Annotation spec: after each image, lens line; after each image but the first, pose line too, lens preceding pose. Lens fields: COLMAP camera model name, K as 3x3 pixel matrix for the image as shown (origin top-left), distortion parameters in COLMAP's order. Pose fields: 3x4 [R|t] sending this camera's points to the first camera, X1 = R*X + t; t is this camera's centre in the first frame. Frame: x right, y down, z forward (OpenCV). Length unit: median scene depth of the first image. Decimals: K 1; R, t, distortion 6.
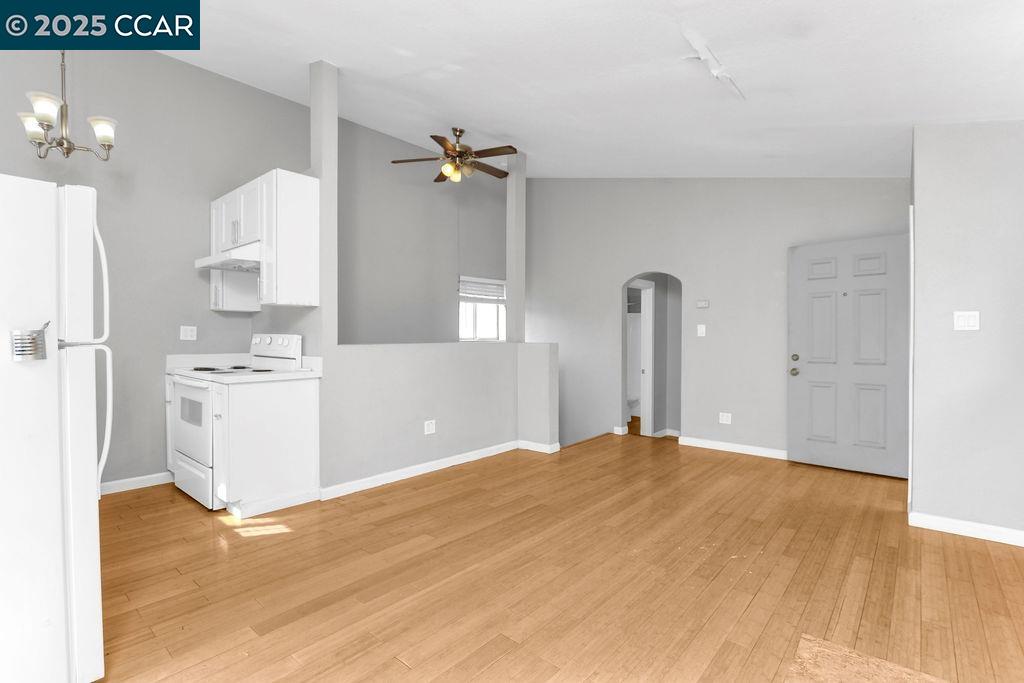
lens RADIAL K [[487.3, 0, 509.0], [0, 487.3, 339.7], [0, 0, 1]] dist [-0.027251, 0.001582]
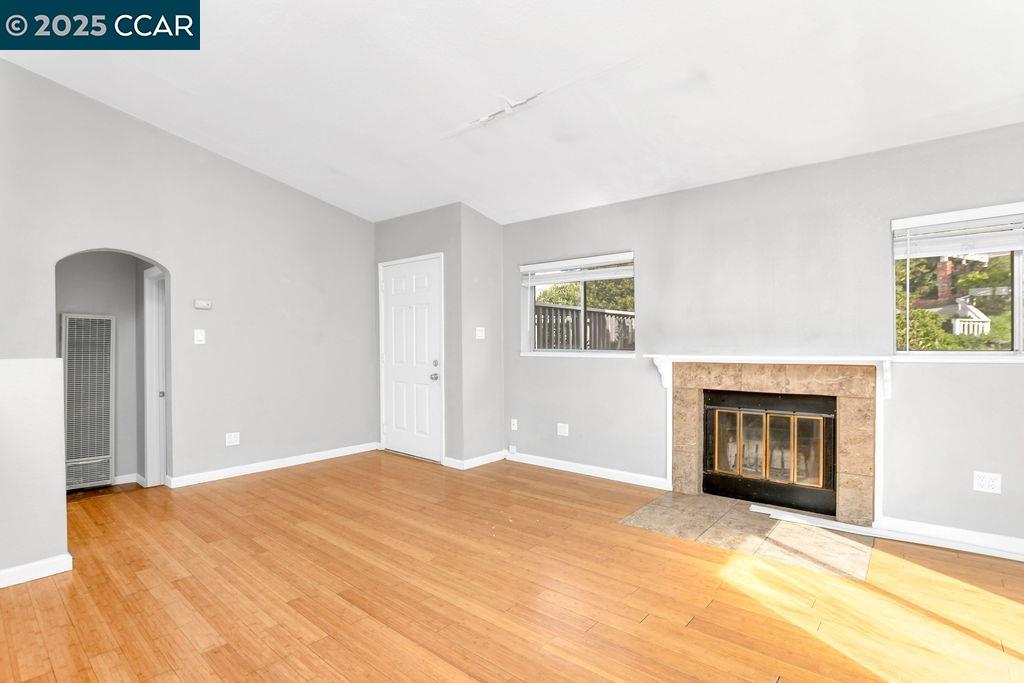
lens RADIAL K [[487.3, 0, 492.5], [0, 487.3, 346.0], [0, 0, 1]] dist [-0.027251, 0.001582]
pose [[0.016945, -0.002082, 0.999854, -0.549585], [0.011502, 0.999932, 0.001887, 0.002406], [-0.999790, 0.011469, 0.016968, 0.729189]]
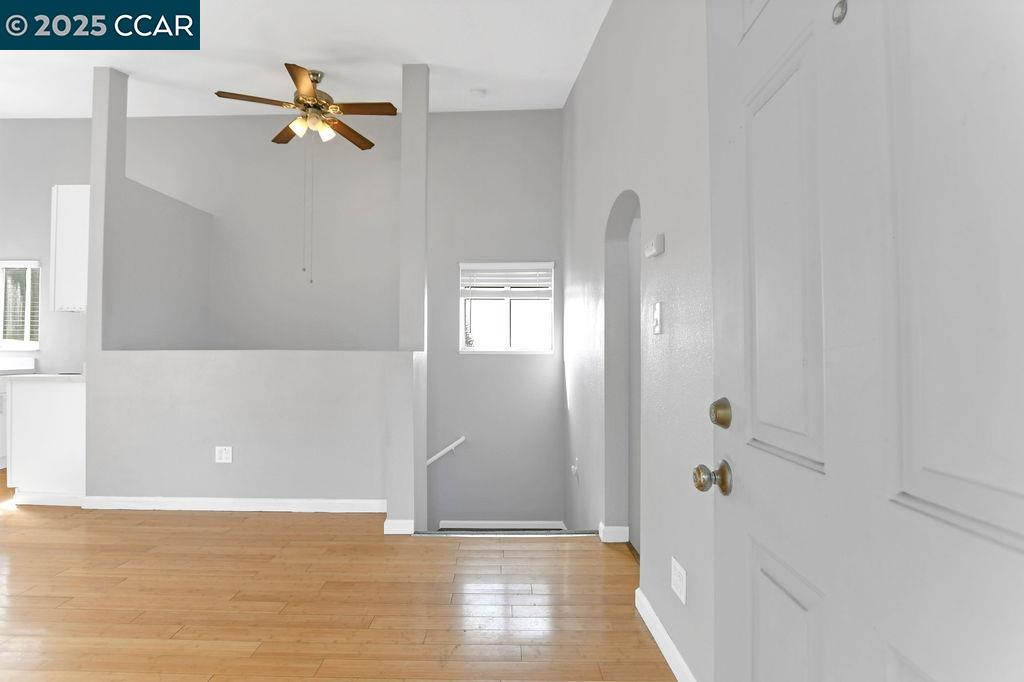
lens RADIAL K [[487.3, 0, 501.5], [0, 487.3, 345.7], [0, 0, 1]] dist [-0.027251, 0.001582]
pose [[0.654149, -0.005682, -0.756345, 0.859480], [-0.007702, 0.999870, -0.014172, 0.008717], [0.756327, 0.015096, 0.654020, 0.954105]]
